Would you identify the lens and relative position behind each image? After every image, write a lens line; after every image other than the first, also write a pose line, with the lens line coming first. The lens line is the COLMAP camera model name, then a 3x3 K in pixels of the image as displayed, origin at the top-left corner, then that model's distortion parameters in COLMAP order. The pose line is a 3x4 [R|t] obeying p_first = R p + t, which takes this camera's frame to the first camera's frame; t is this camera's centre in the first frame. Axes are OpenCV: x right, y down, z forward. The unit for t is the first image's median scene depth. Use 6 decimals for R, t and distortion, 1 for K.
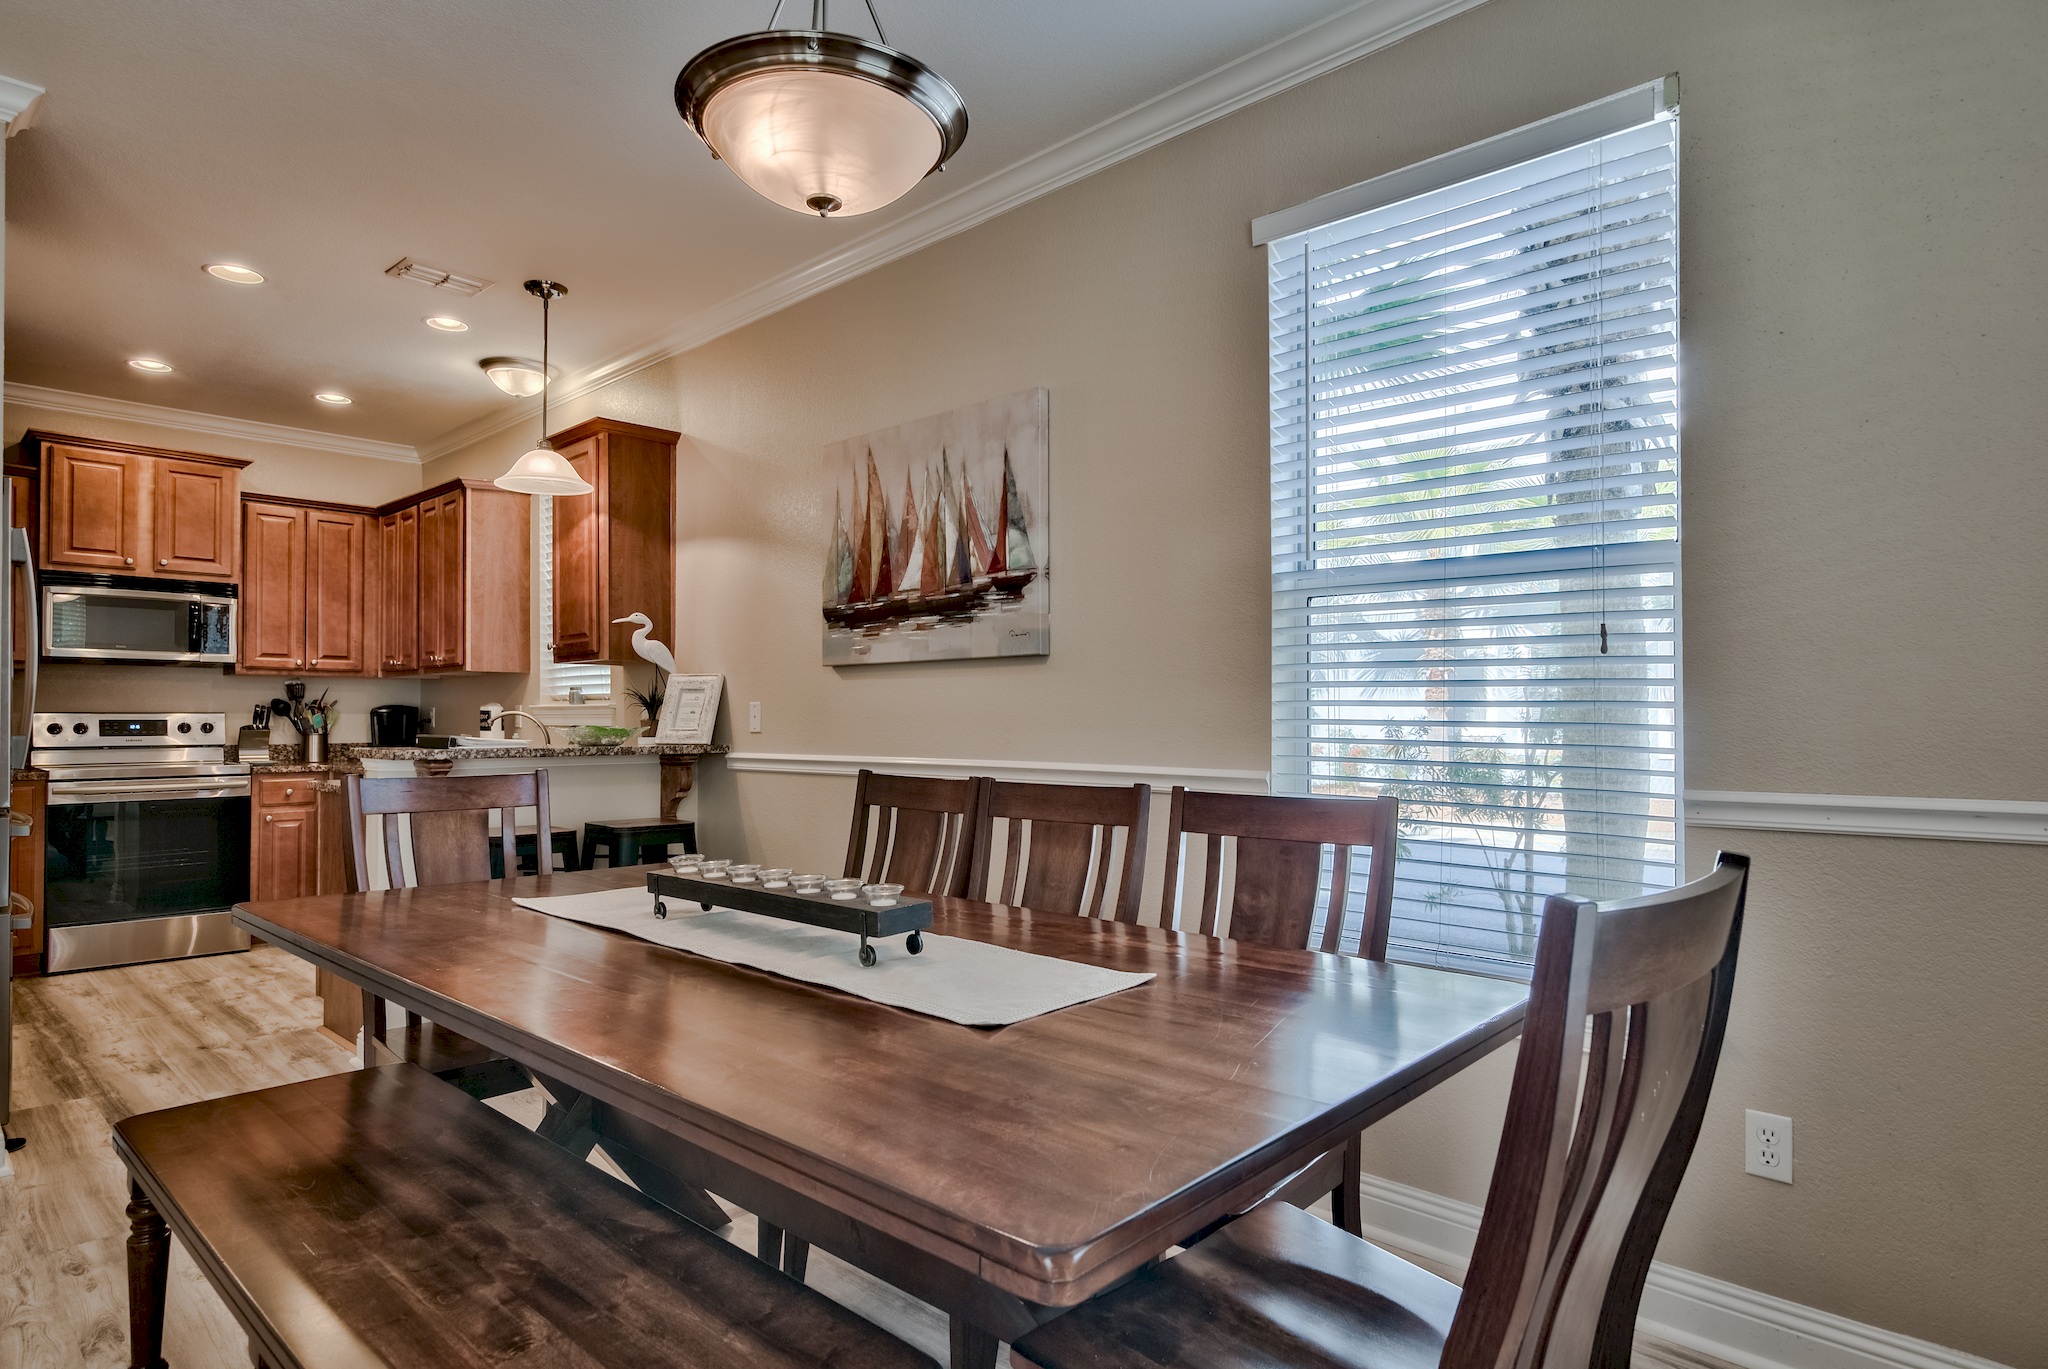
lens RADIAL K [[1110.1, 0, 1021.0], [0, 1110.1, 703.4], [0, 0, 1]] dist [-0.001166, 0.000053]
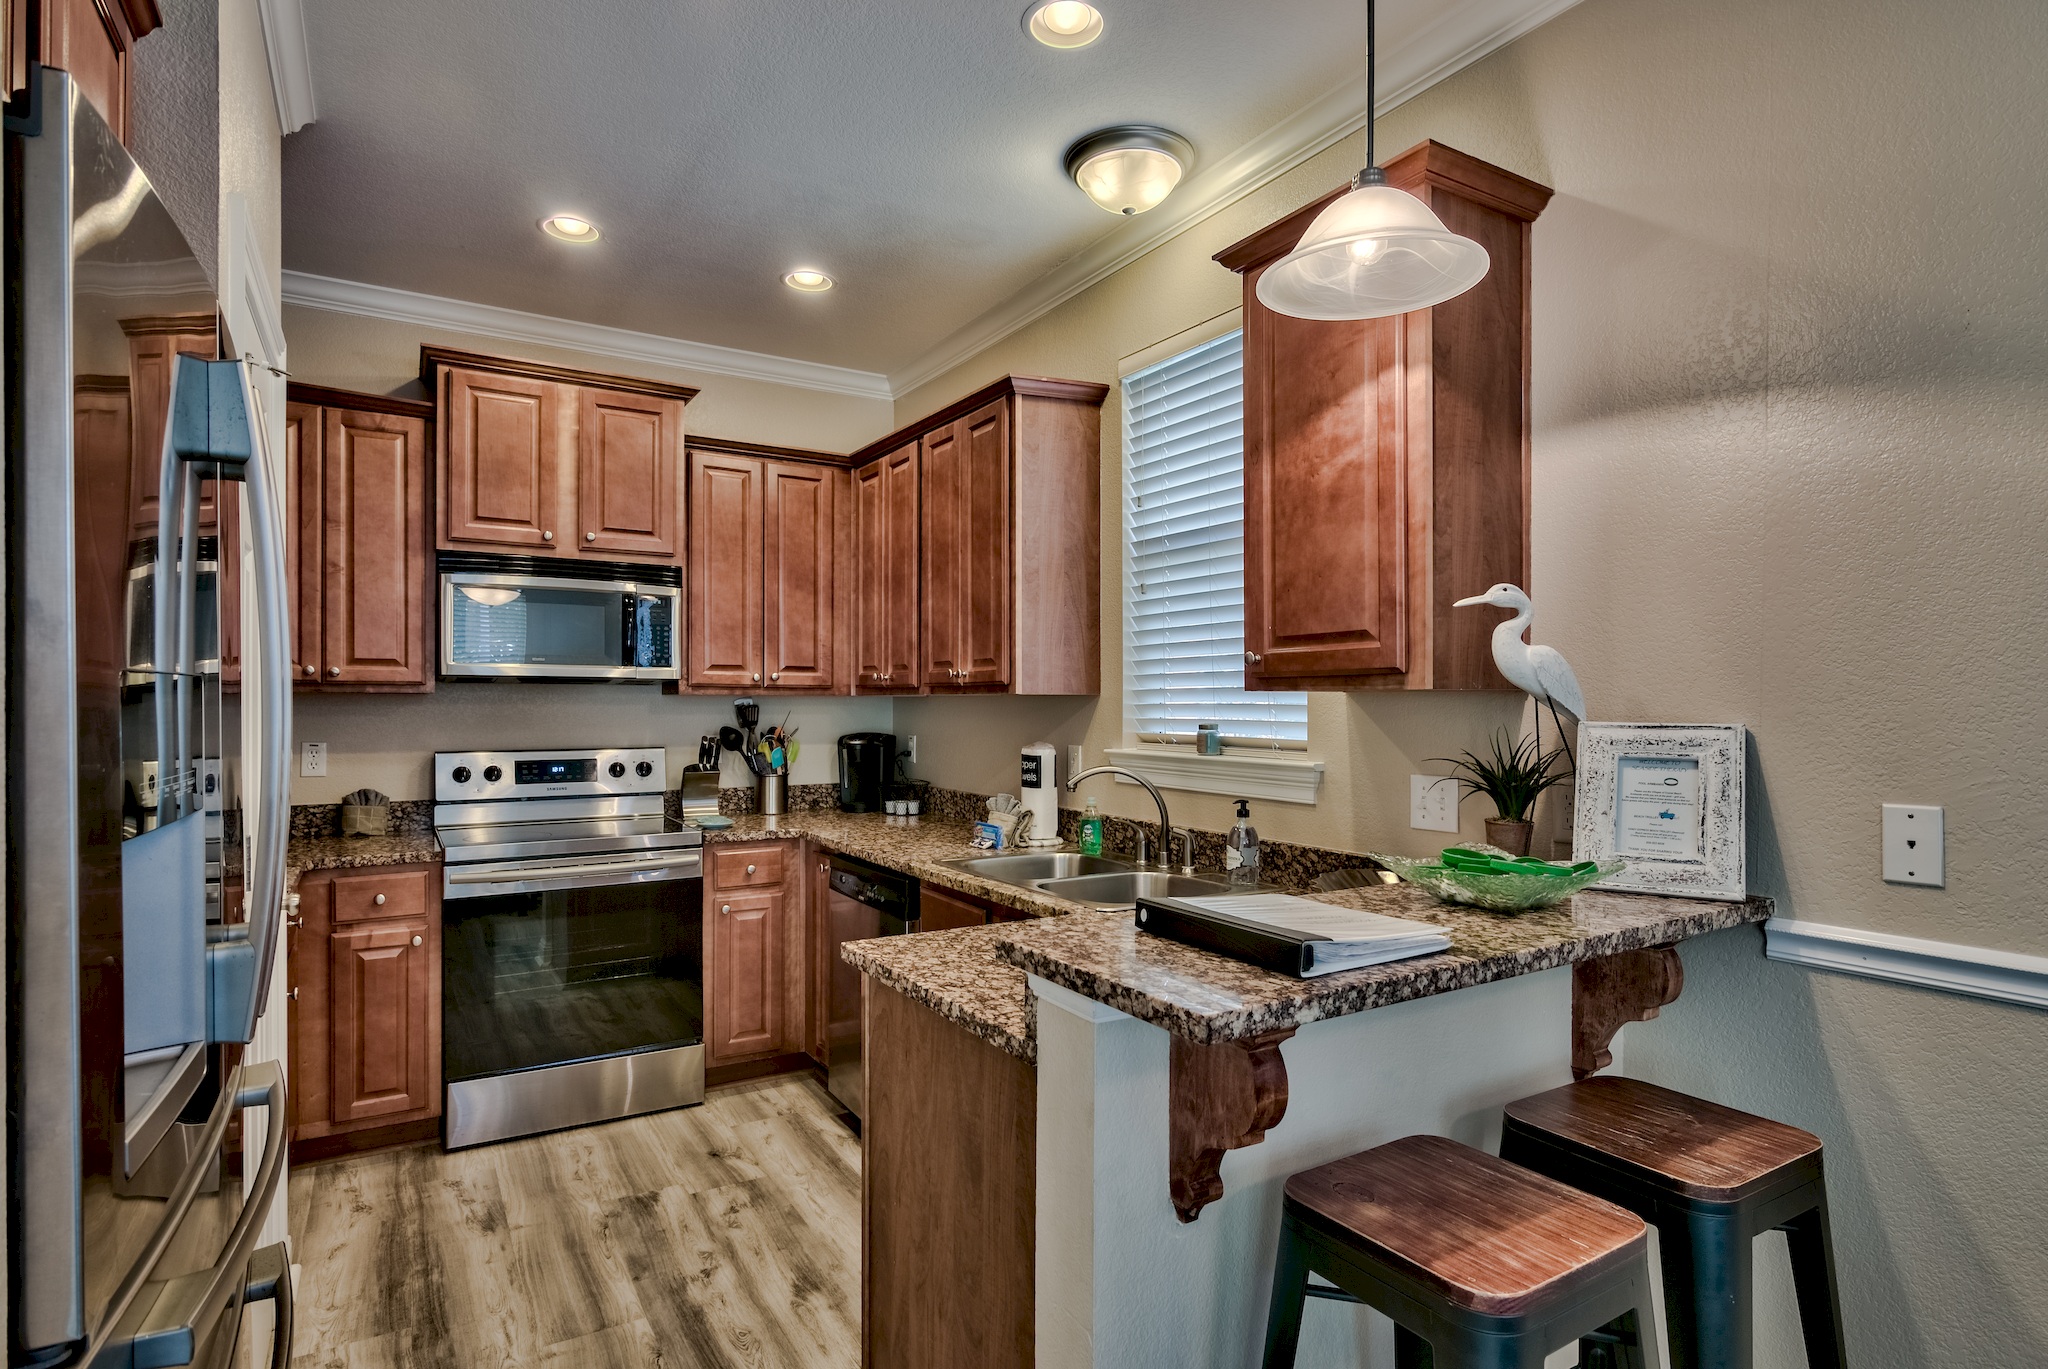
lens RADIAL K [[1031.8, 0, 1024.4], [0, 1031.8, 702.5], [0, 0, 1]] dist [-0.002146, -0.000480]
pose [[0.965663, 0.002886, -0.259783, -0.333186], [0.000879, 0.999896, 0.014373, -0.031631], [0.259798, -0.014108, 0.965560, 0.433513]]
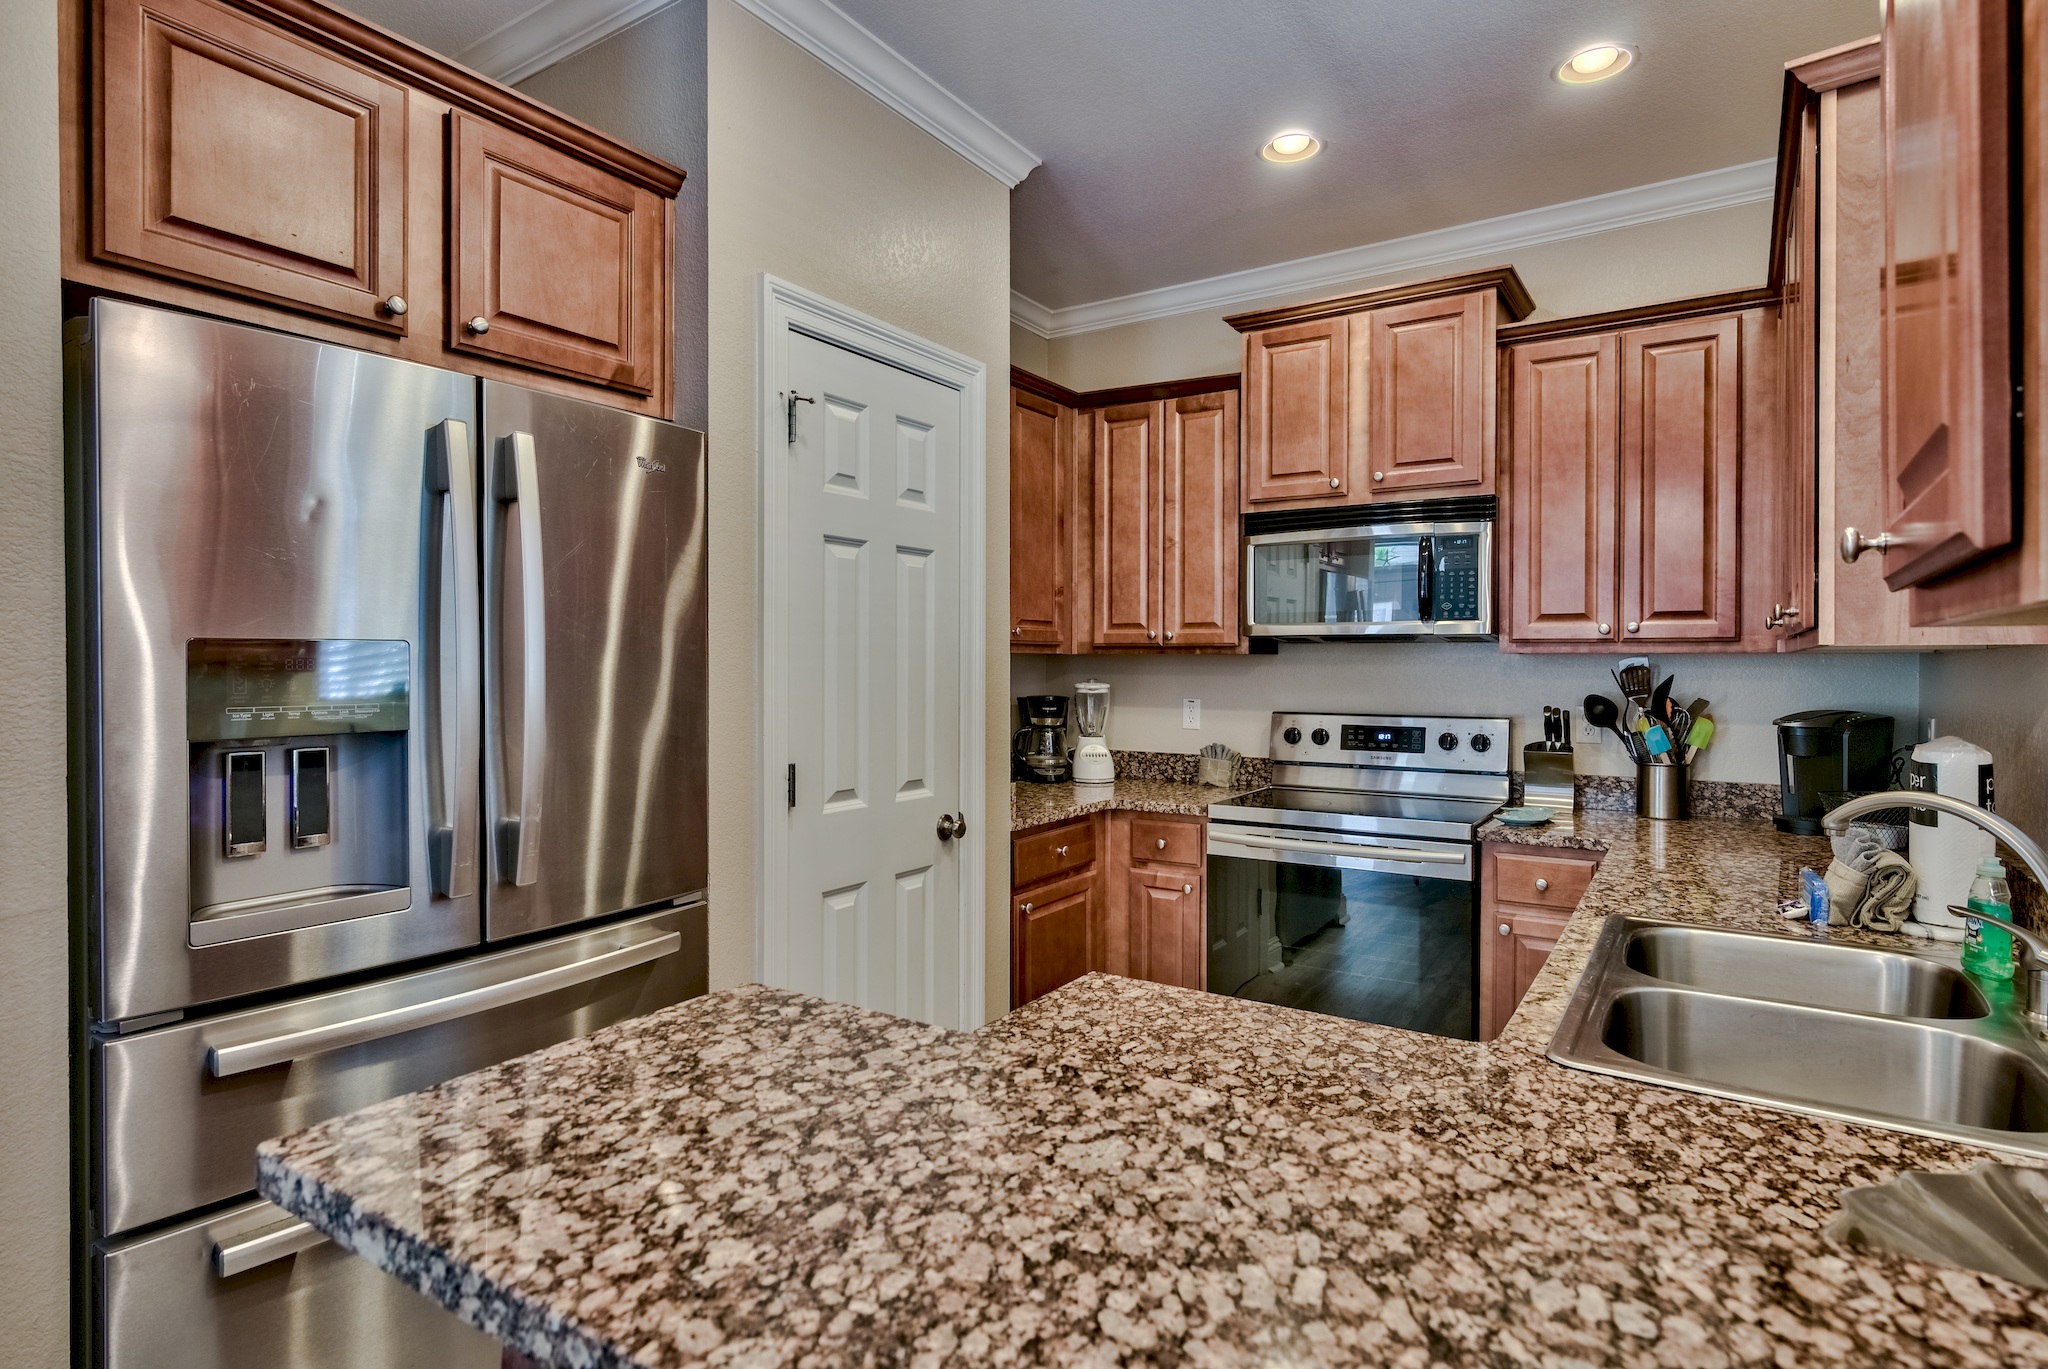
lens RADIAL K [[1065.3, 0, 1024.8], [0, 1065.3, 674.3], [0, 0, 1]] dist [0.000117, 0.000078]
pose [[0.178209, 0.011327, -0.983928, -0.218101], [0.012933, 0.999820, 0.013852, -0.027291], [0.983908, -0.015193, 0.178030, 0.678276]]
